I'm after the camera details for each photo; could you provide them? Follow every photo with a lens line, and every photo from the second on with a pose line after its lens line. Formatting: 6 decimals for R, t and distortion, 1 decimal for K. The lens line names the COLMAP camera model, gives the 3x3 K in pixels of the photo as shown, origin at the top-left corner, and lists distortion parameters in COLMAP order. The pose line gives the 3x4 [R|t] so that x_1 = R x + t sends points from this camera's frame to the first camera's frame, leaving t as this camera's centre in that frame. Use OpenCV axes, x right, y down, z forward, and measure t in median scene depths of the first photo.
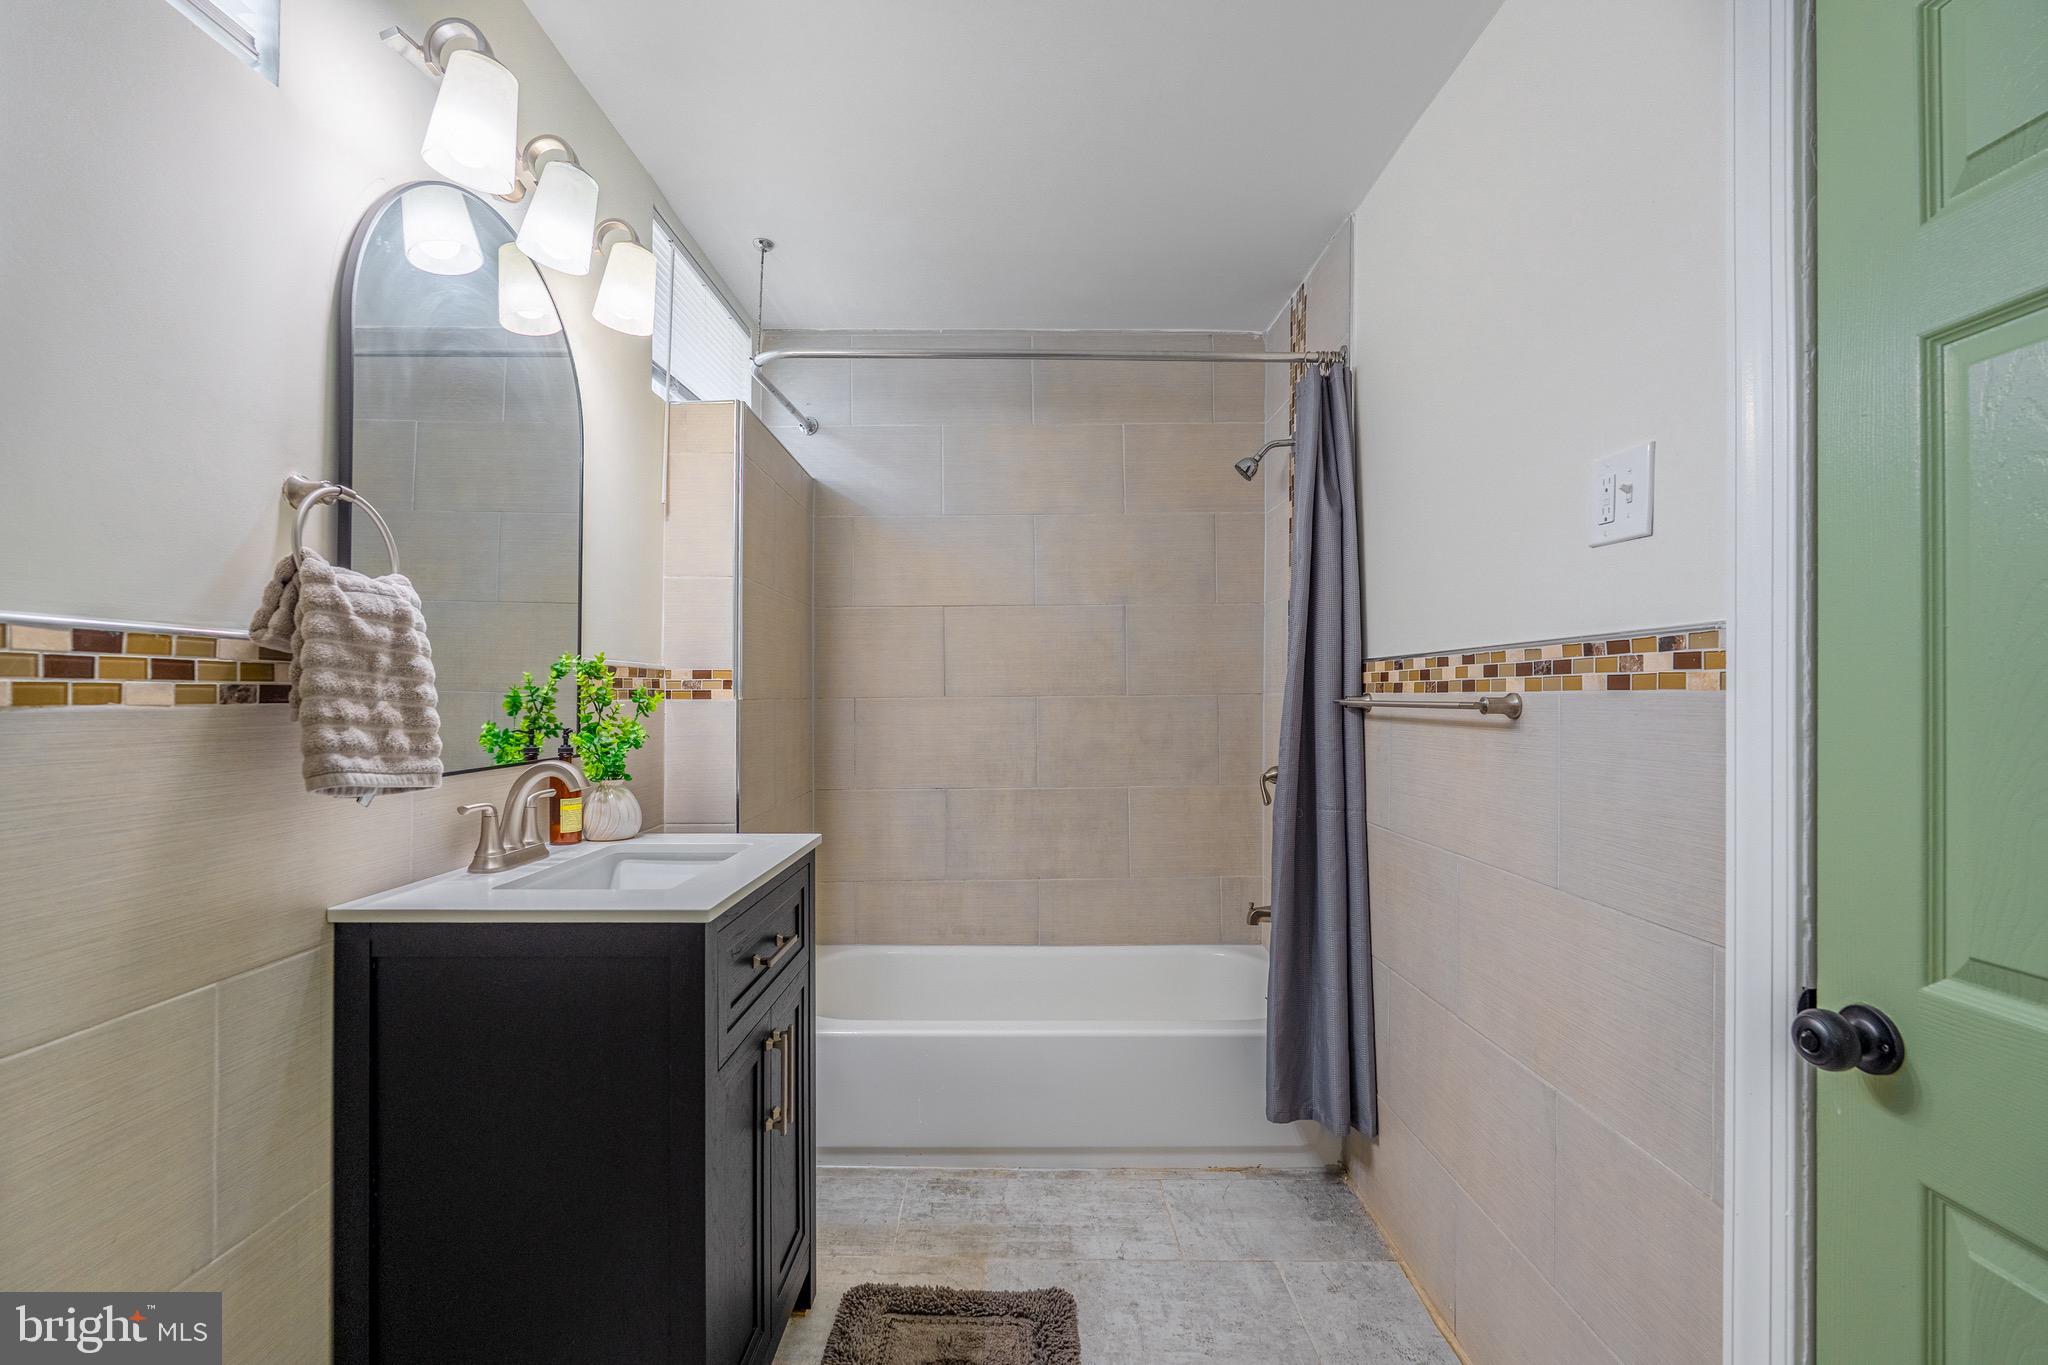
lens RADIAL K [[912.4, 0, 1025.3], [0, 912.4, 687.1], [0, 0, 1]] dist [-0.003342, 0.001493]
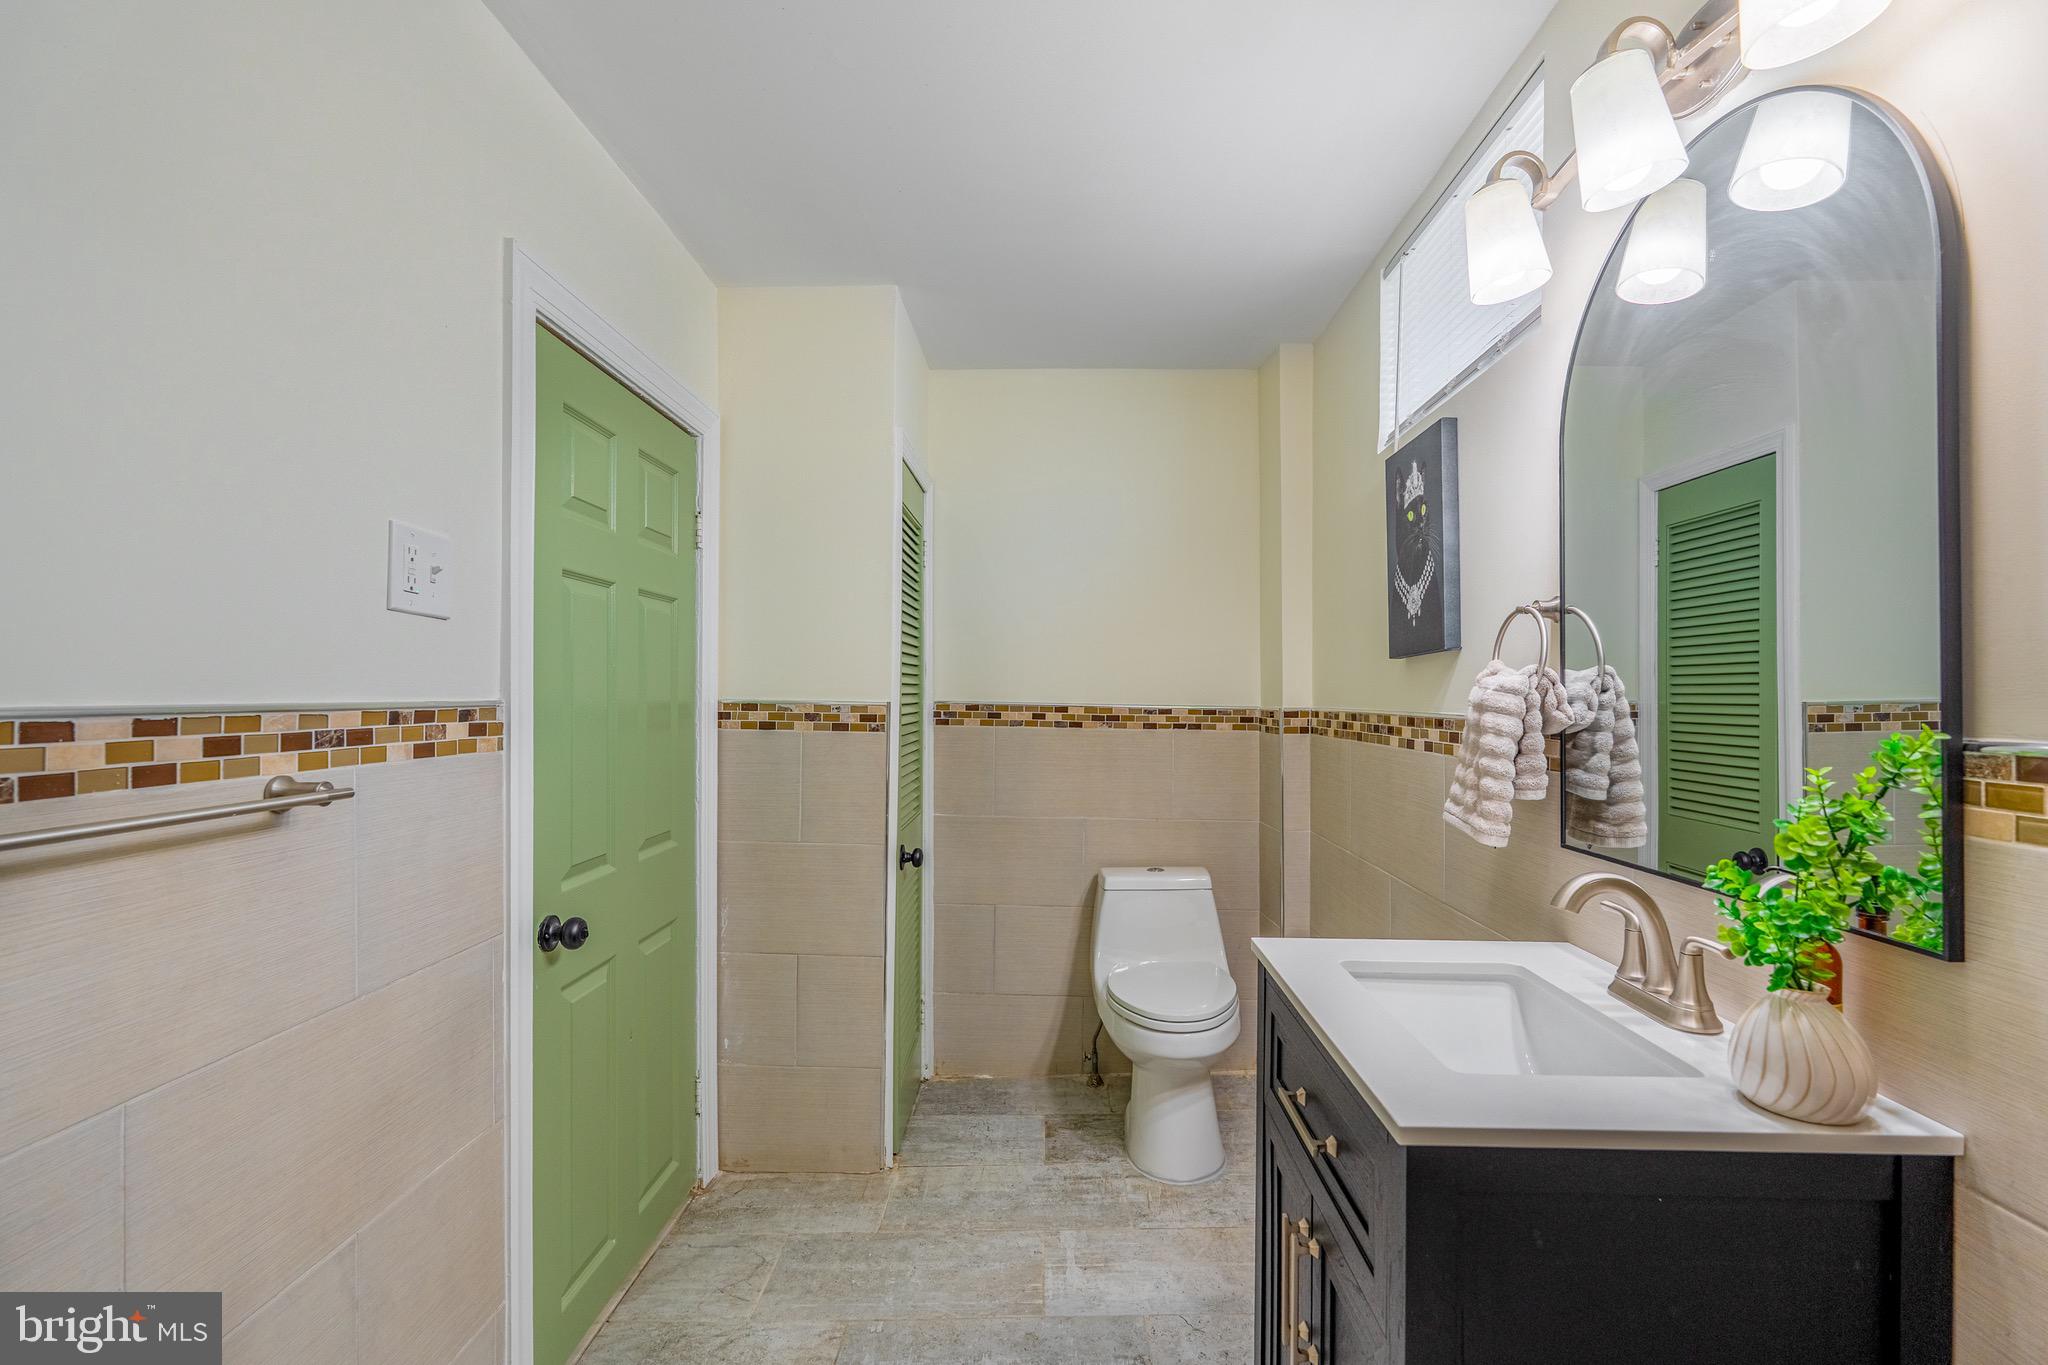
lens RADIAL K [[912.4, 0, 1023.7], [0, 912.4, 689.6], [0, 0, 1]] dist [-0.003342, 0.001493]
pose [[-0.999428, -0.006973, 0.033089, -0.070828], [-0.007439, 0.999875, -0.013978, -0.064969], [-0.032988, -0.014216, -0.999355, 2.005090]]
